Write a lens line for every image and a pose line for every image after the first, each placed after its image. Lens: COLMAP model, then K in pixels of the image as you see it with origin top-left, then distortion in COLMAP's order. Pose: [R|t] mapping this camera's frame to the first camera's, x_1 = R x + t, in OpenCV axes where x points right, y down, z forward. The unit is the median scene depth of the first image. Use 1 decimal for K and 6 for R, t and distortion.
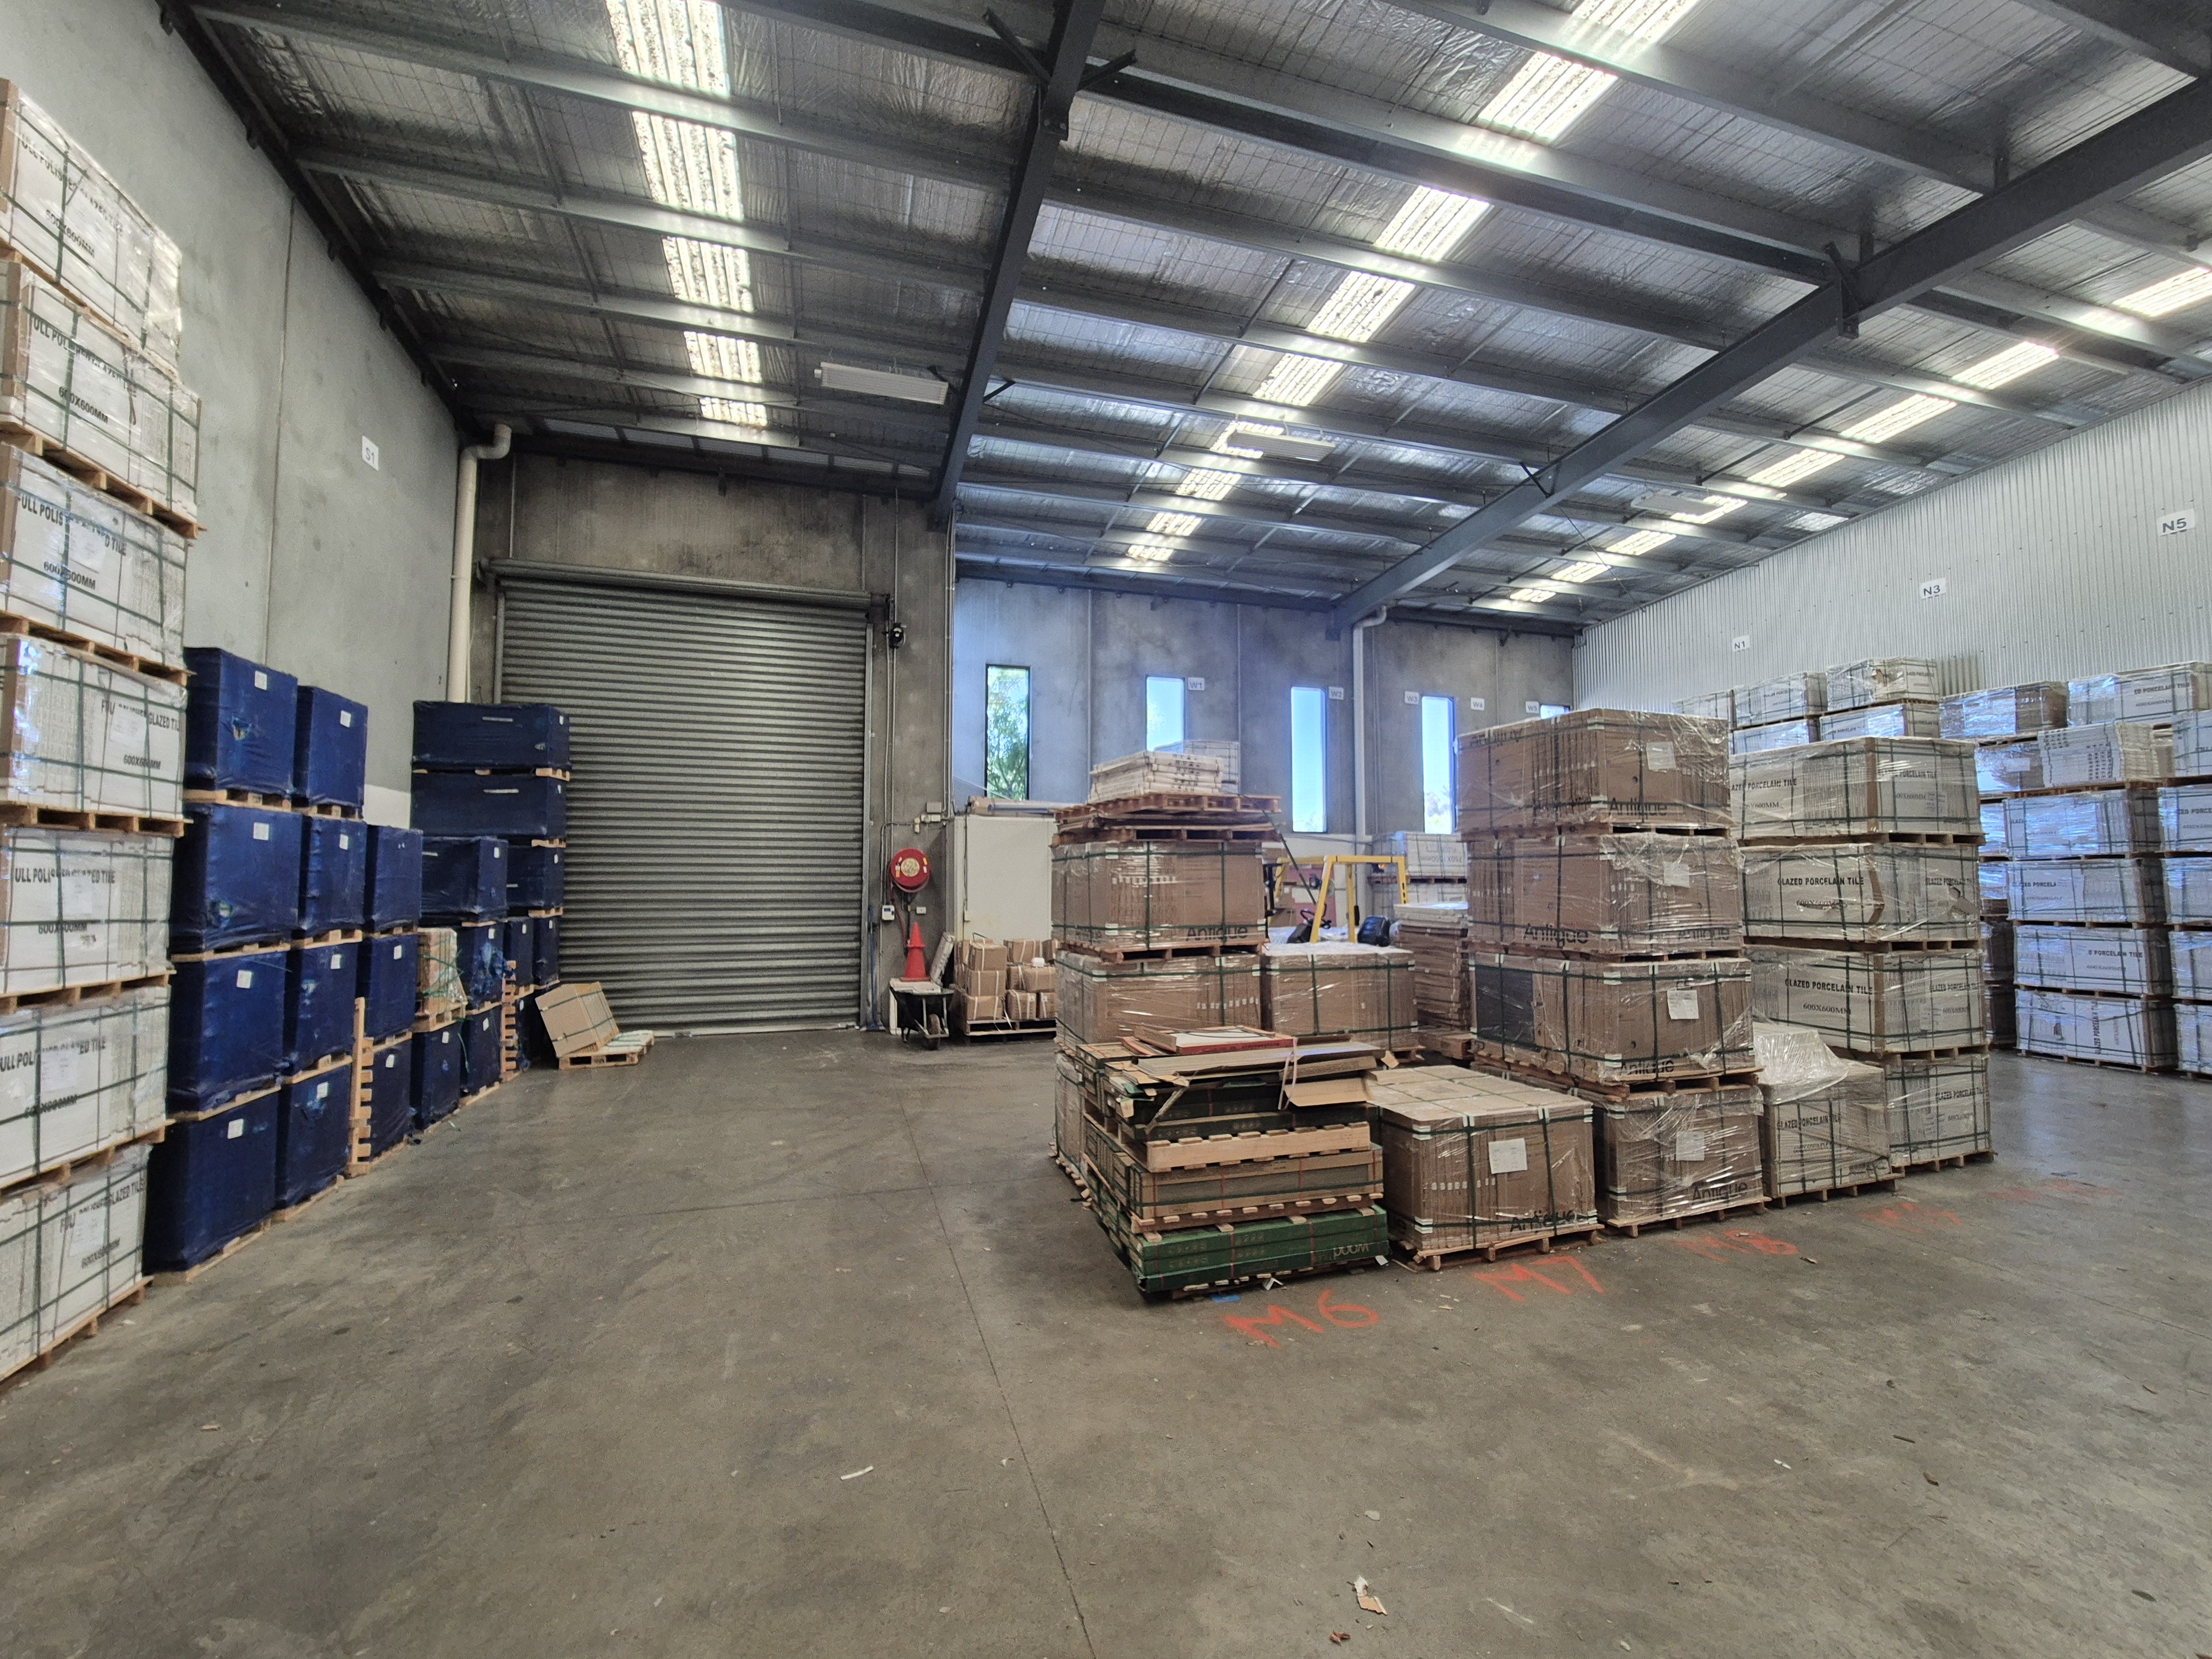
lens RADIAL K [[903.4, 0, 1101.1], [0, 903.4, 829.4], [0, 0, 1]] dist [0.000404, 0.000158]
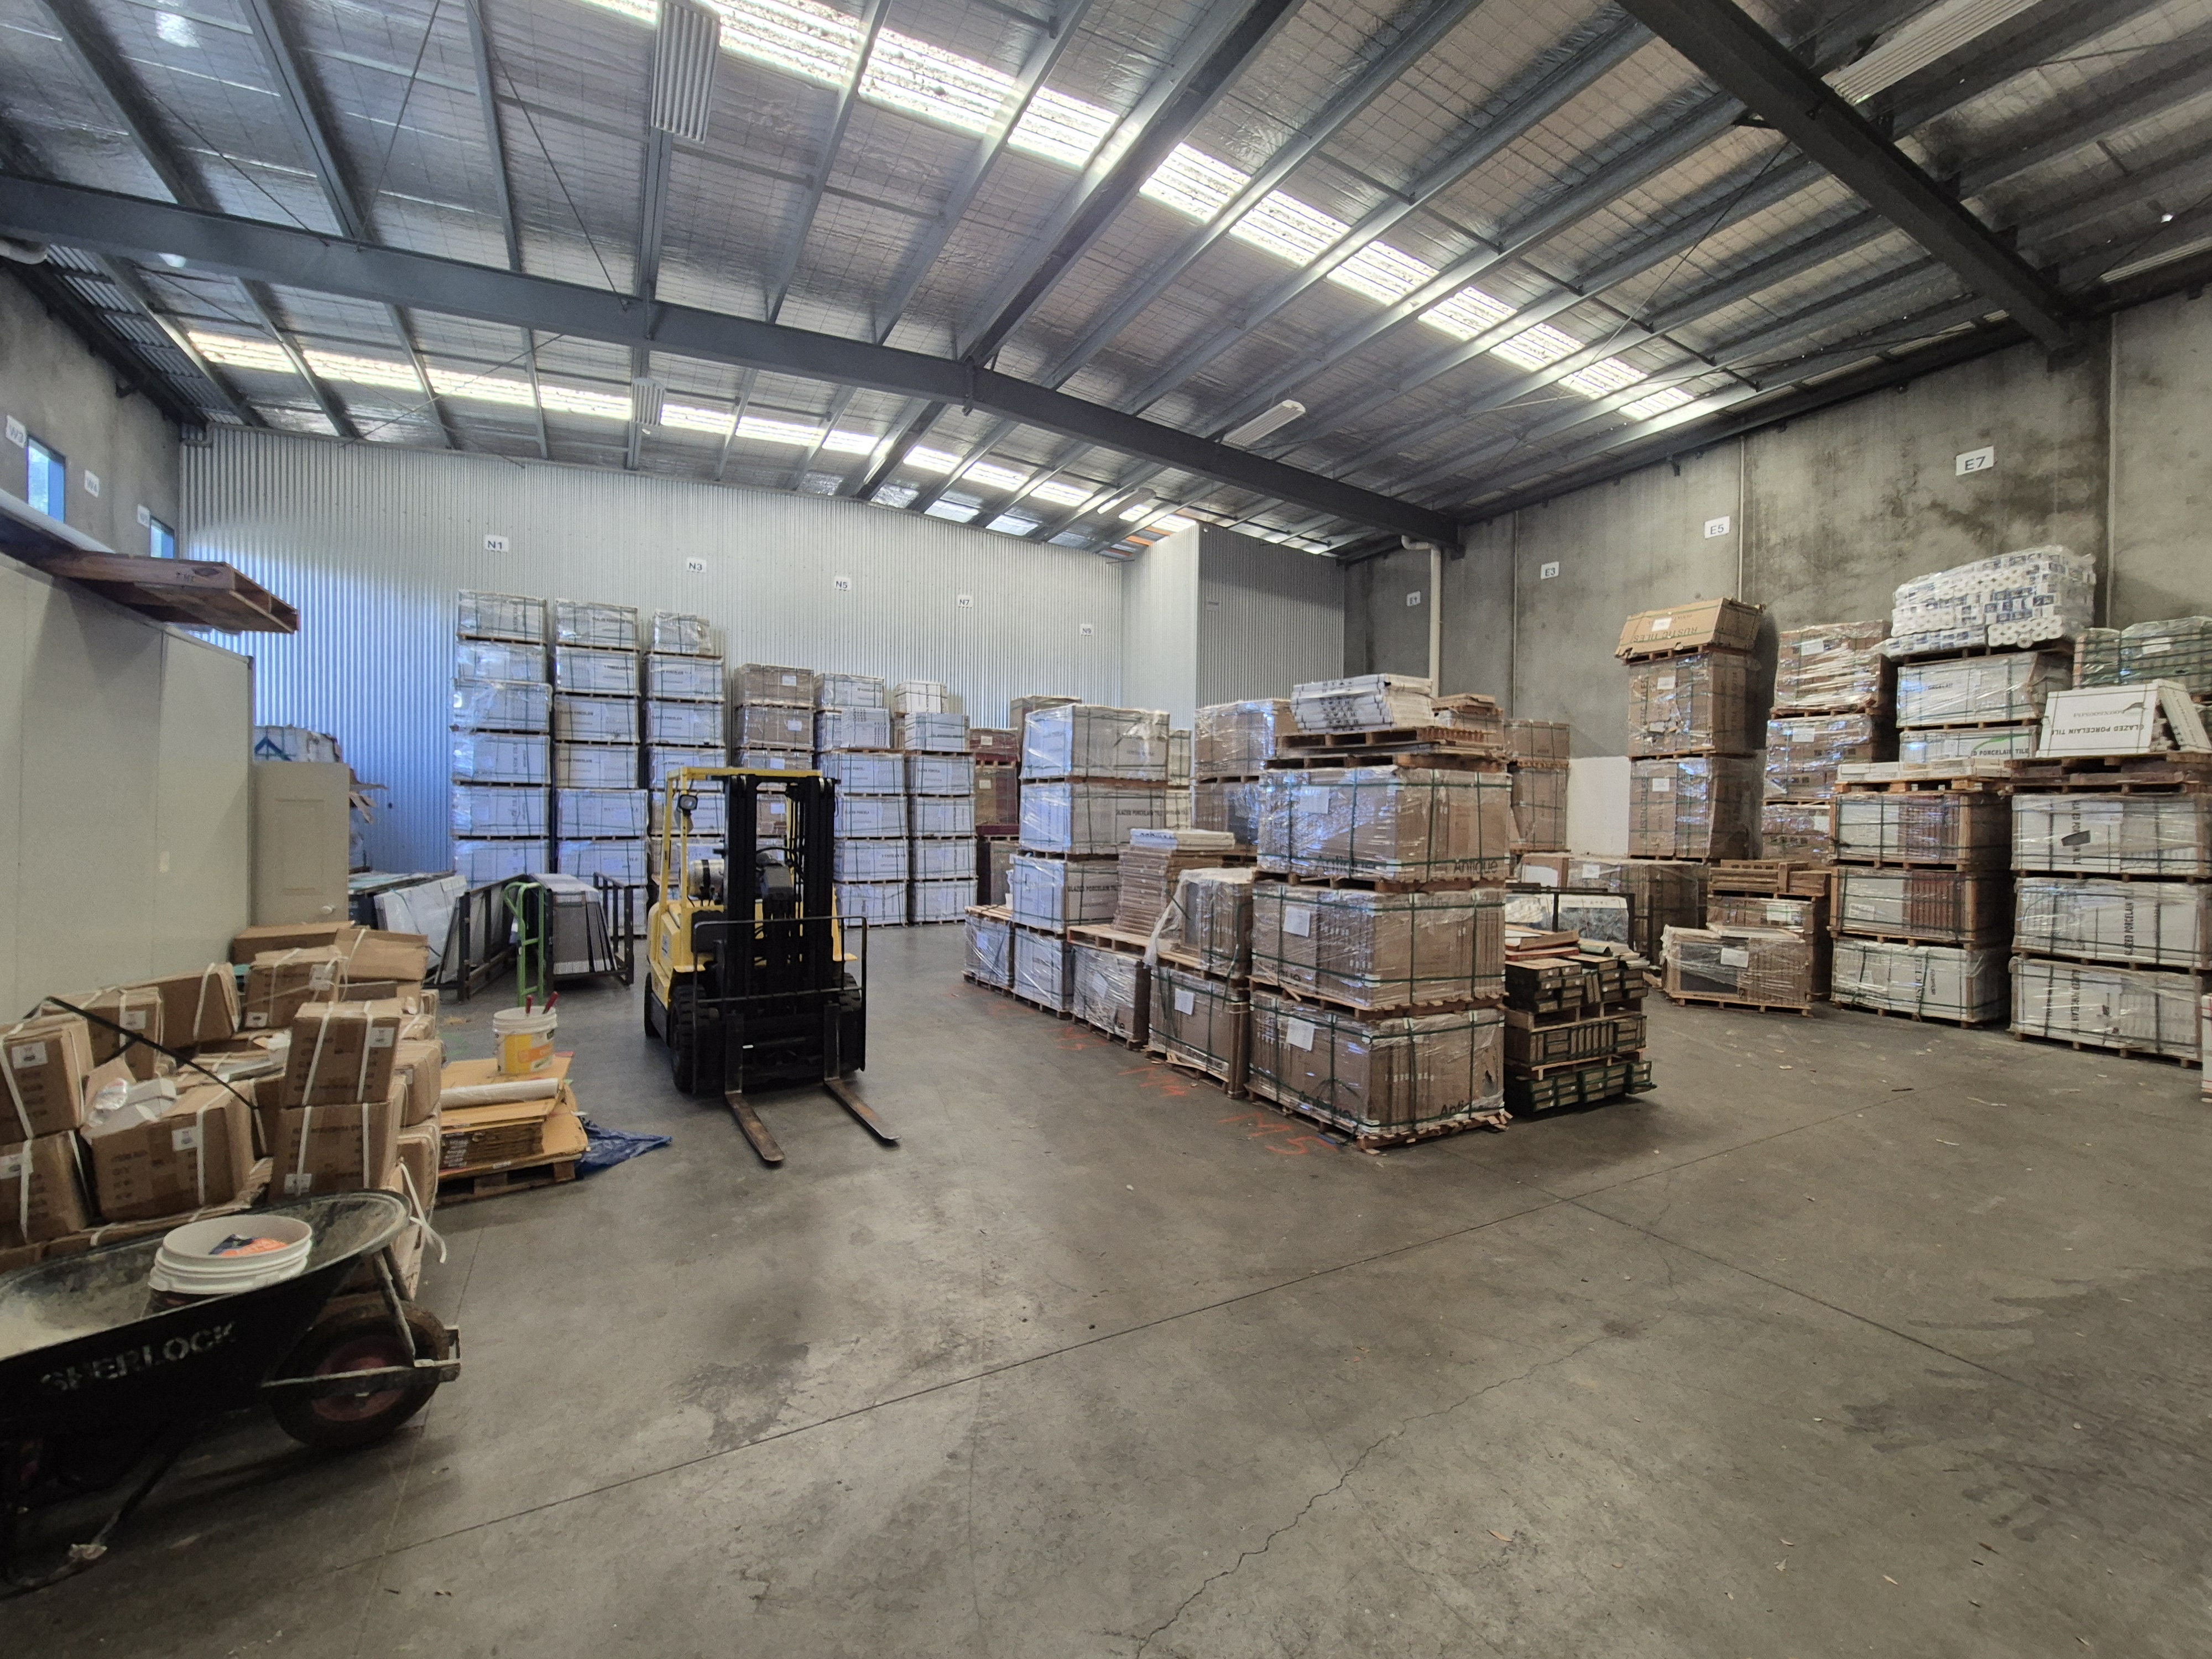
lens RADIAL K [[903.4, 0, 1115.2], [0, 903.4, 834.2], [0, 0, 1]] dist [0.000404, 0.000158]
pose [[-0.203529, -0.019417, 0.978876, -0.606309], [-0.073455, 0.997288, 0.004510, 0.072694], [-0.976310, -0.070985, -0.204403, 1.089060]]
